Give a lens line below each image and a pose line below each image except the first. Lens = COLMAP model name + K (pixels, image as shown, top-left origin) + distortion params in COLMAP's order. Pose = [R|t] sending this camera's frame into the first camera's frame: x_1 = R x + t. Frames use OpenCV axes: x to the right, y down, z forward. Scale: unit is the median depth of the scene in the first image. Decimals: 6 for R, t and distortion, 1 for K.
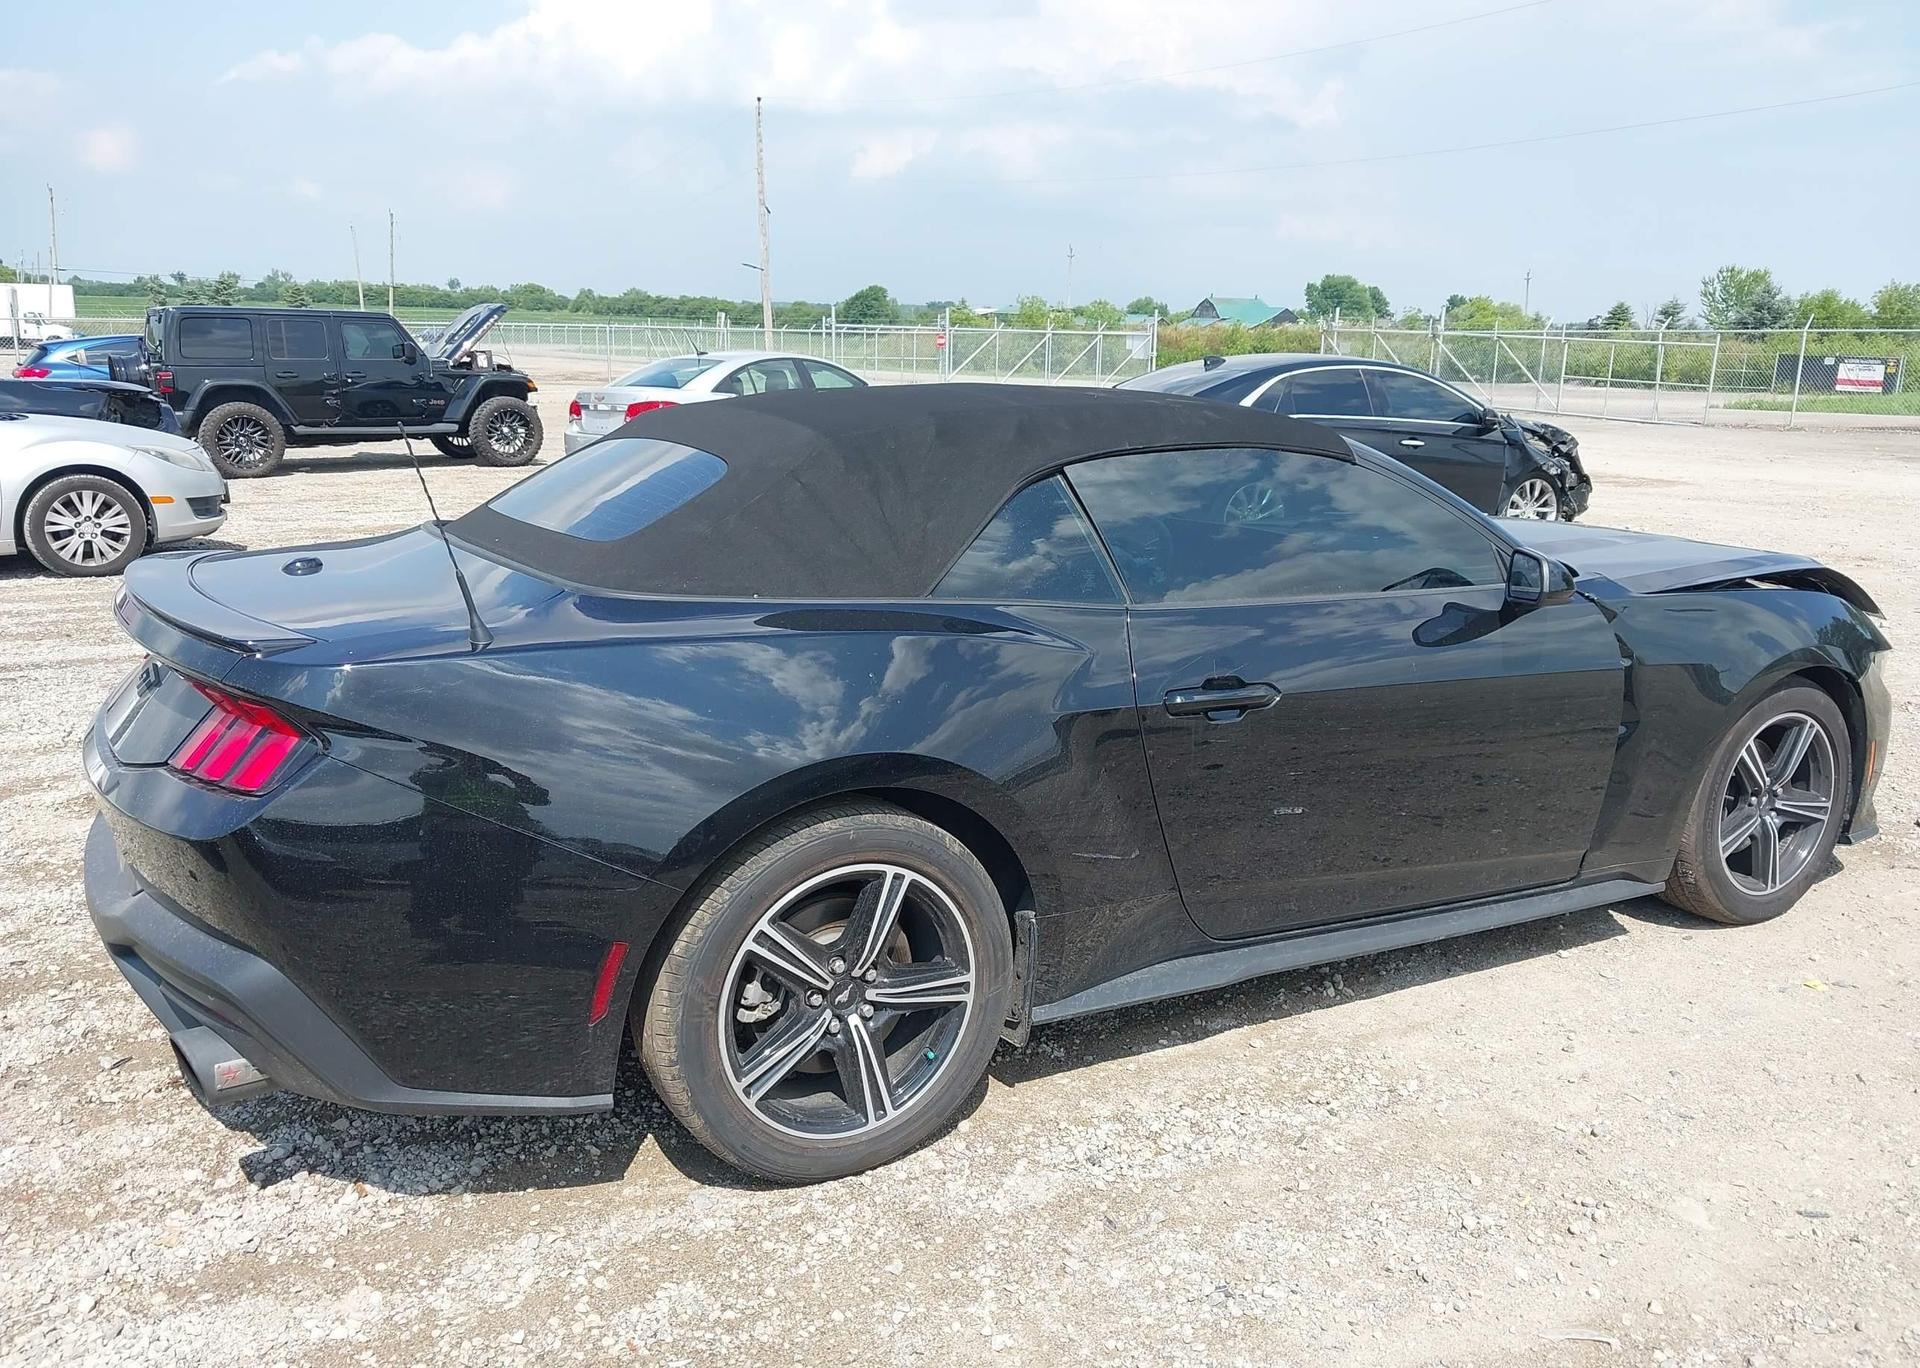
lens RADIAL K [[1513.5, 0, 973.0], [0, 1513.5, 673.2], [0, 0, 1]] dist [0.004295, -0.004498]
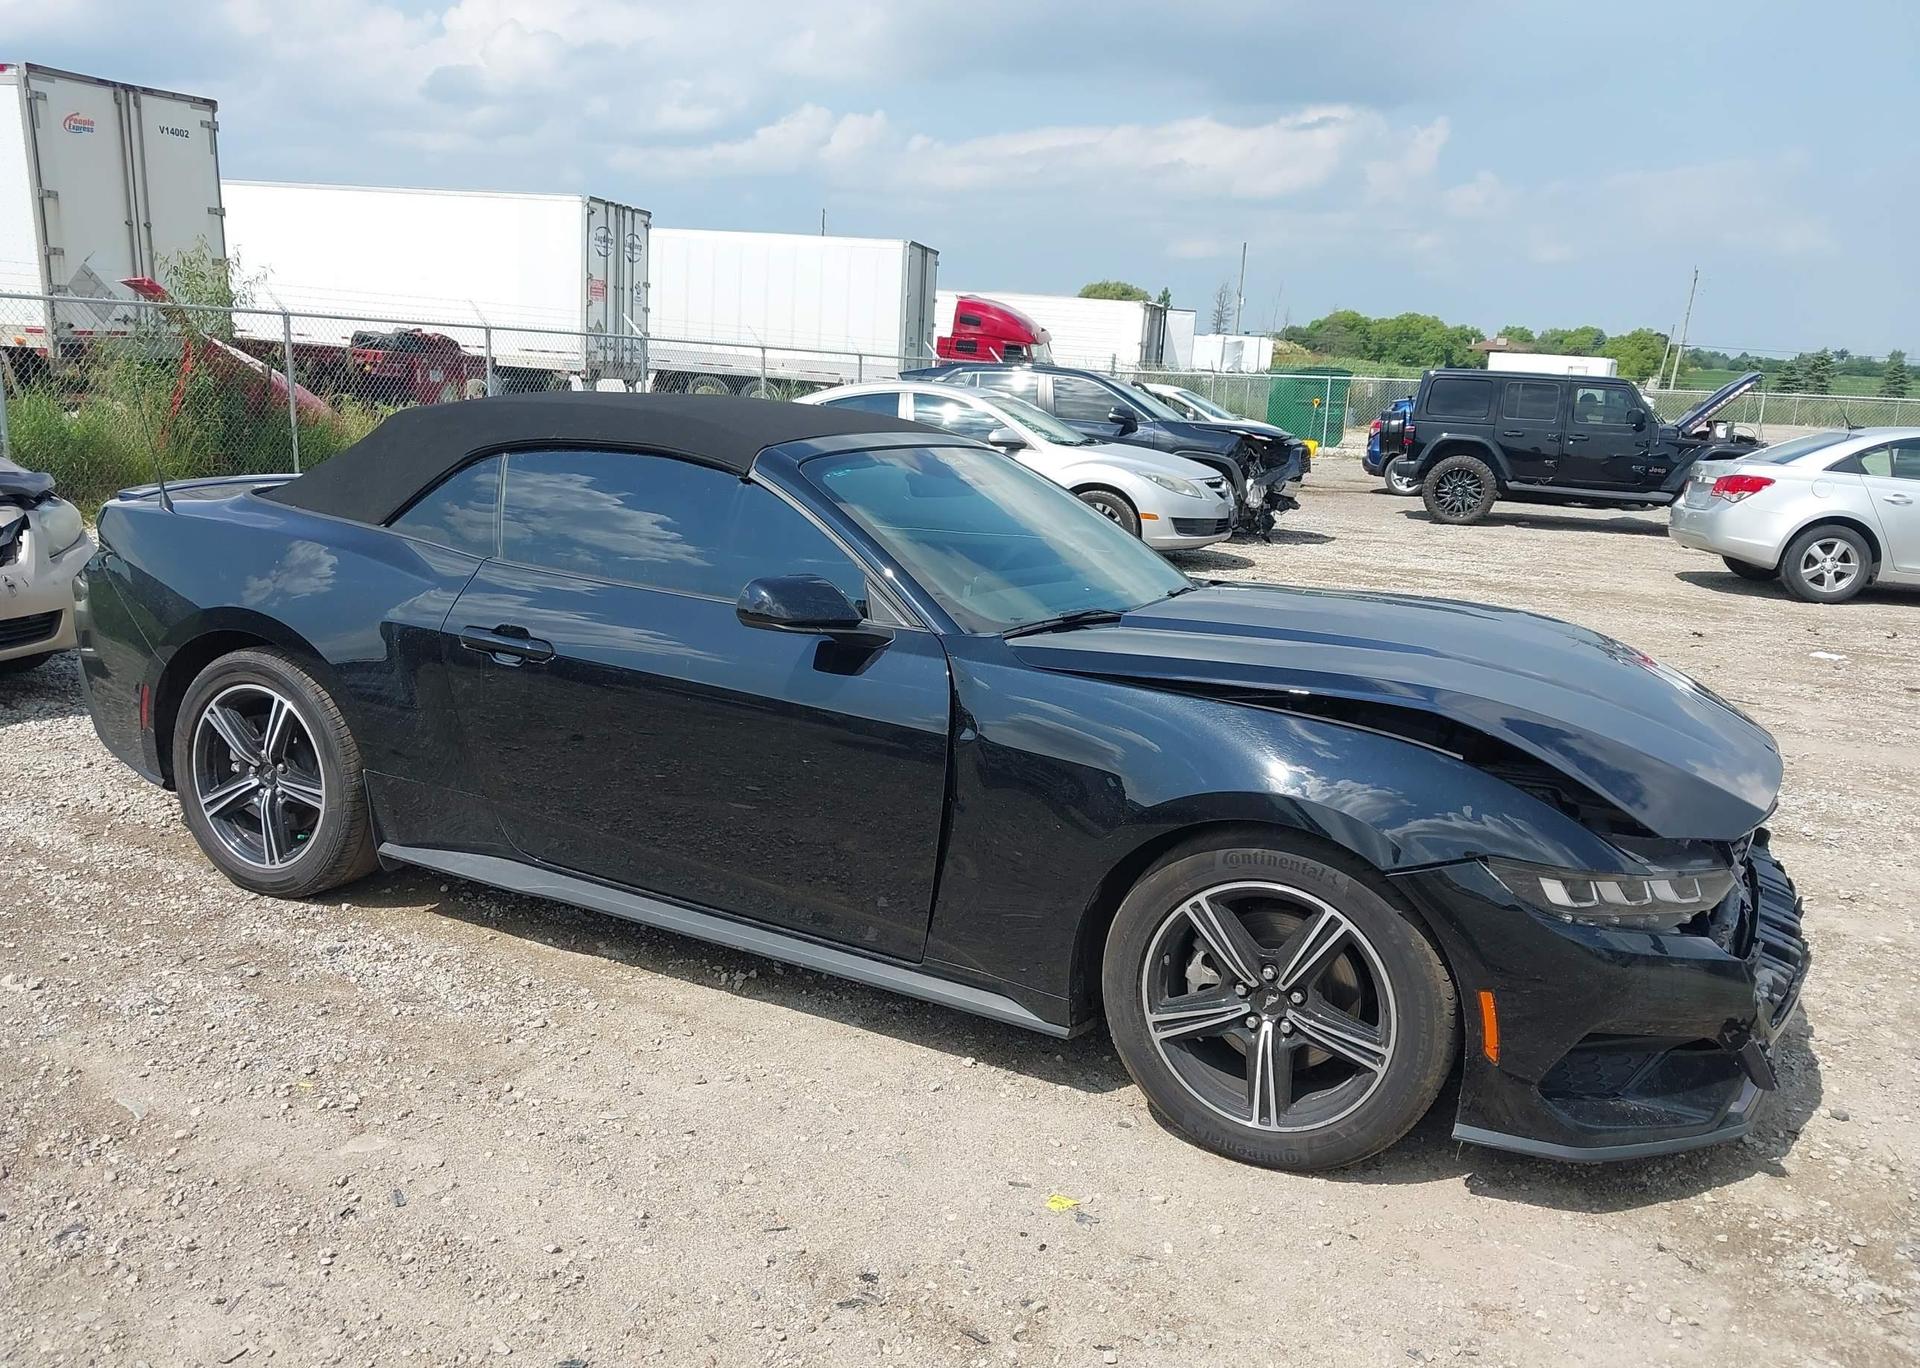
lens RADIAL K [[1506.4, 0, 967.1], [0, 1506.4, 692.5], [0, 0, 1]] dist [0.003686, -0.001112]
pose [[0.556418, 0.181205, -0.810903, 1.368816], [-0.209743, 0.974956, 0.073945, -0.113401], [0.803994, 0.128937, 0.580490, 0.612366]]
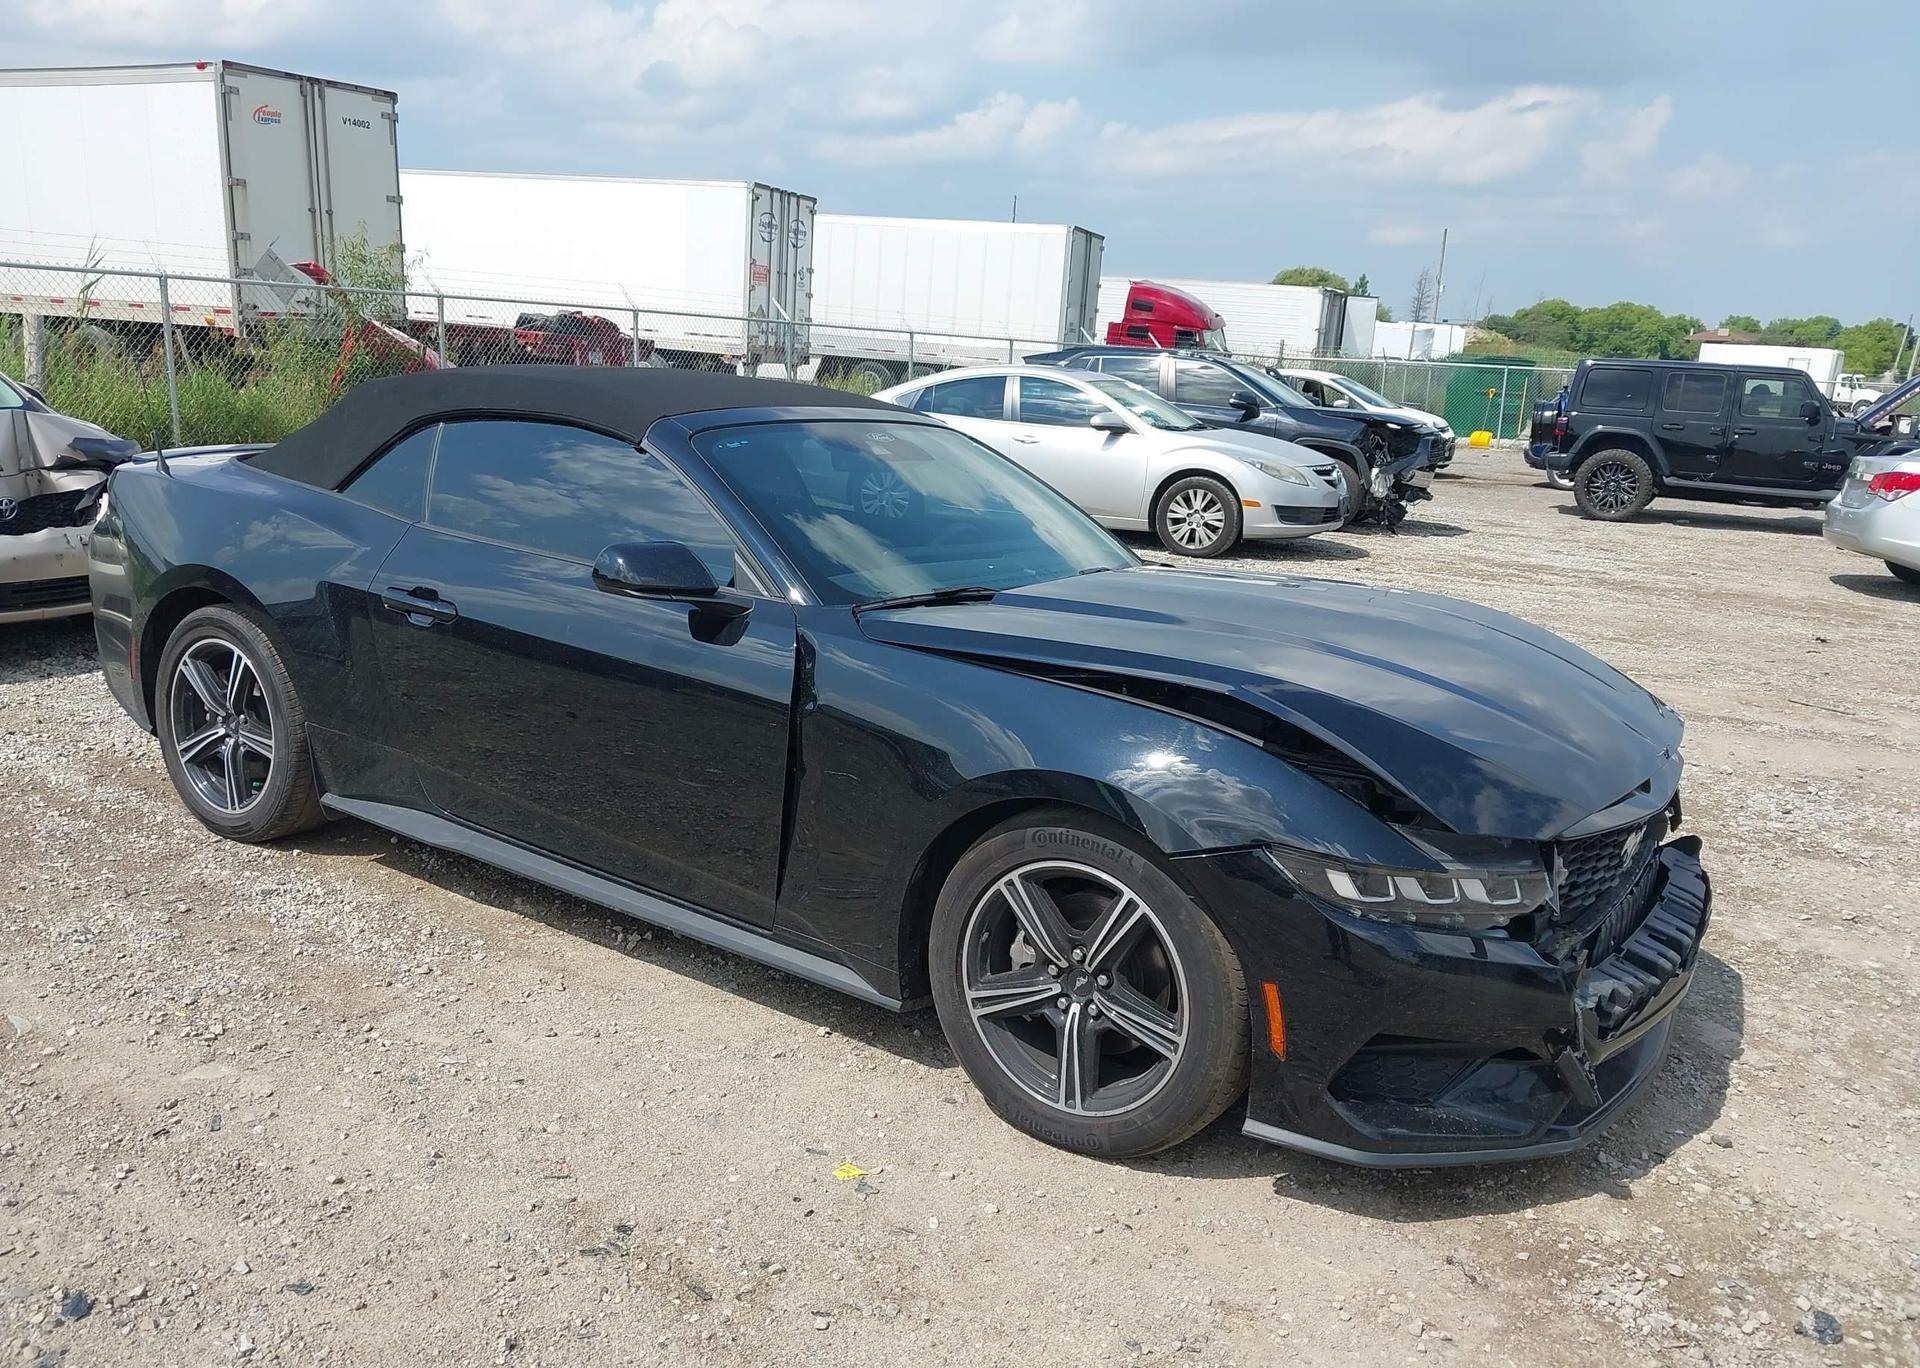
lens RADIAL K [[1513.5, 0, 973.0], [0, 1513.5, 673.2], [0, 0, 1]] dist [0.004295, -0.004498]
pose [[0.454239, 0.193471, -0.869618, 1.495421], [-0.231201, 0.968290, 0.094657, -0.155584], [0.860357, 0.158060, 0.484566, 0.804943]]
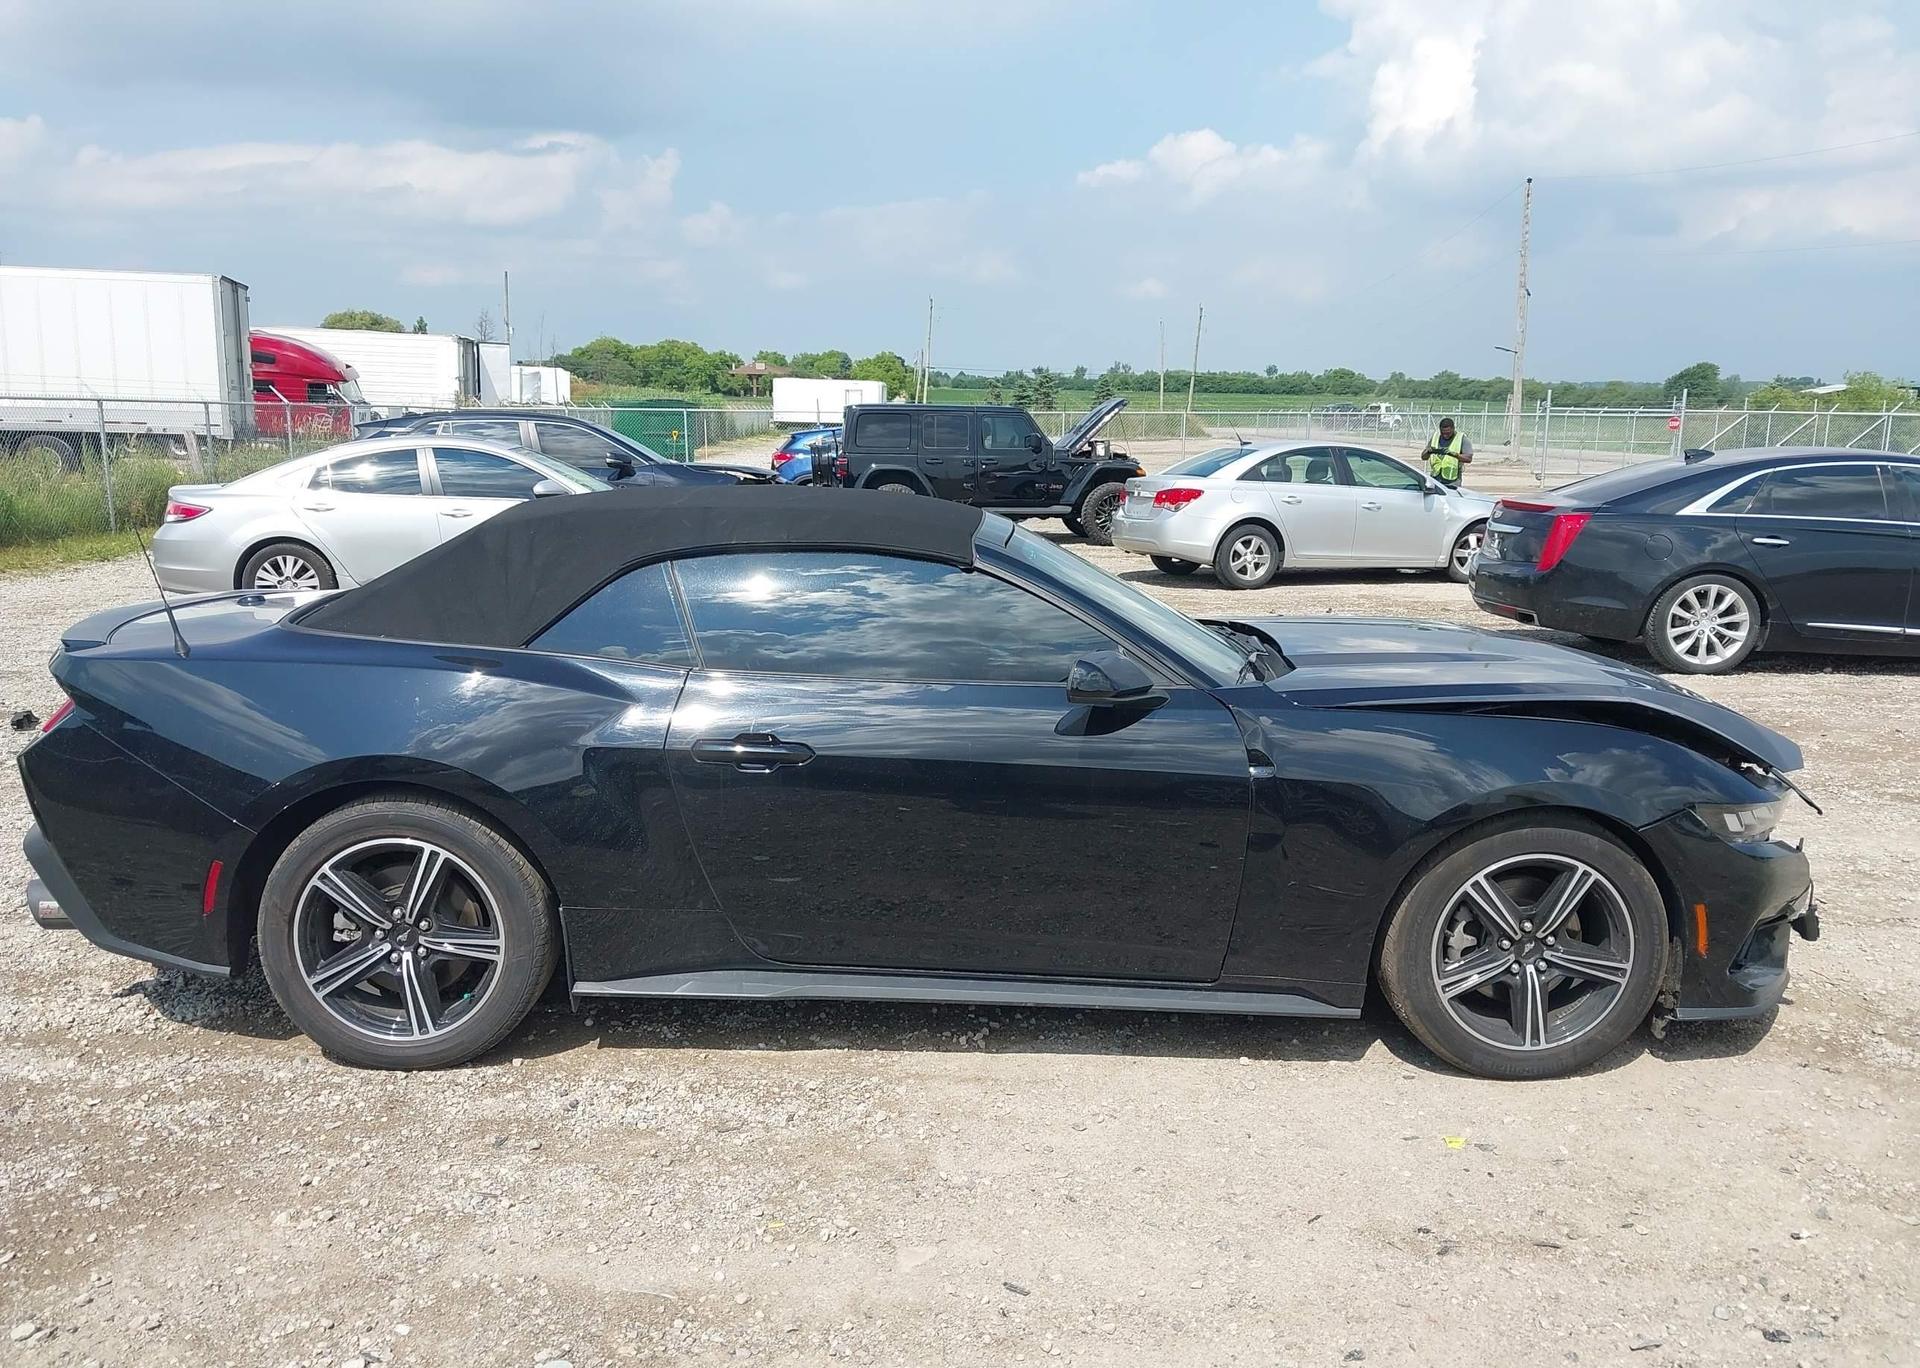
lens RADIAL K [[1513.5, 0, 973.0], [0, 1513.5, 673.2], [0, 0, 1]] dist [0.004295, -0.004498]
pose [[0.872561, 0.073933, -0.482877, 0.905259], [-0.099762, 0.994618, -0.027985, -0.031257], [0.478209, 0.072592, 0.875241, 0.034454]]
